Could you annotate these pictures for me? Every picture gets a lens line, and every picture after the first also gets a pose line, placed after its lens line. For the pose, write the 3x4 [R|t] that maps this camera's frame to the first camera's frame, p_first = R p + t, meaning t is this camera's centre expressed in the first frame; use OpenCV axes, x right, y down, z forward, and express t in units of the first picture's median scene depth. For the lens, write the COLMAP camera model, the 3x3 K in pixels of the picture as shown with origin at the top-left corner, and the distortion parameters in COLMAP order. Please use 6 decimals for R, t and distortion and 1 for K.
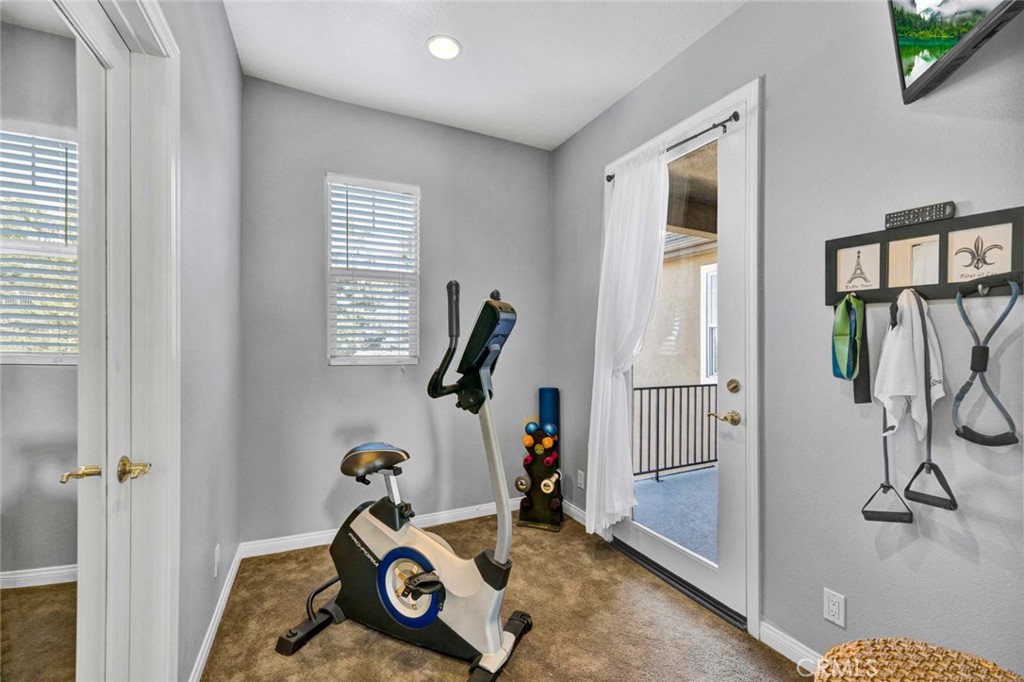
lens RADIAL K [[426.8, 0, 506.7], [0, 426.8, 347.1], [0, 0, 1]] dist [-0.001879, -0.000347]
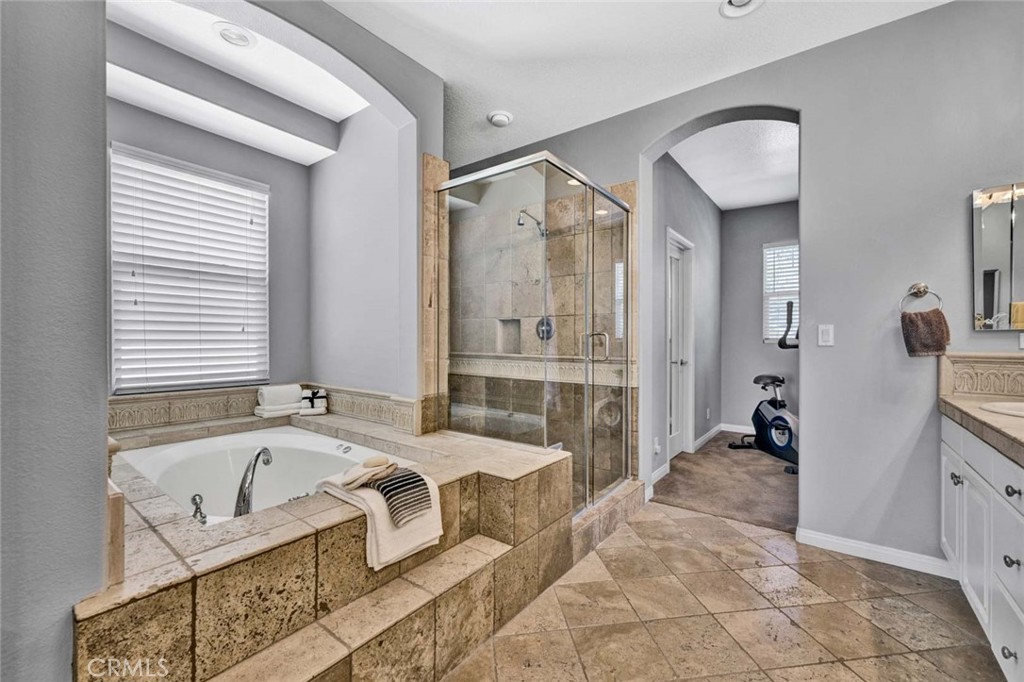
lens RADIAL K [[426.8, 0, 506.7], [0, 426.8, 347.1], [0, 0, 1]] dist [-0.001879, -0.000347]
pose [[0.488950, 0.000765, -0.872312, 0.989737], [-0.001721, 0.999999, -0.000087, 0.092300], [0.872310, 0.001544, 0.488950, -1.330173]]
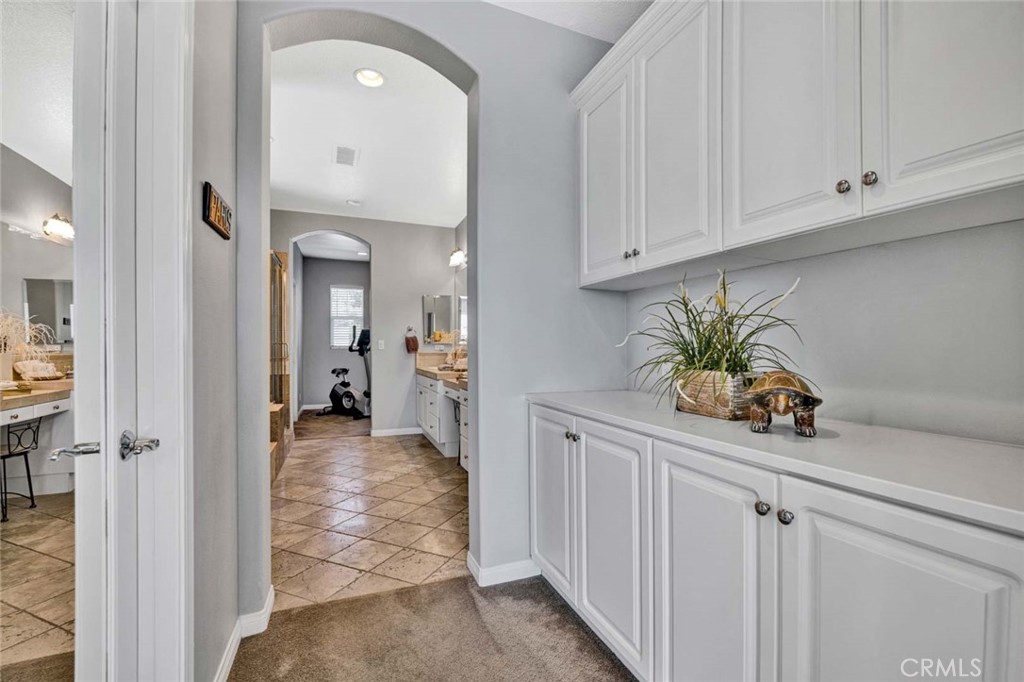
lens RADIAL K [[426.8, 0, 506.7], [0, 426.8, 347.1], [0, 0, 1]] dist [-0.001879, -0.000347]
pose [[0.999256, -0.009599, -0.037366, 1.320139], [0.009129, 0.999877, -0.012734, 0.114654], [0.037483, 0.012384, 0.999221, -2.759112]]
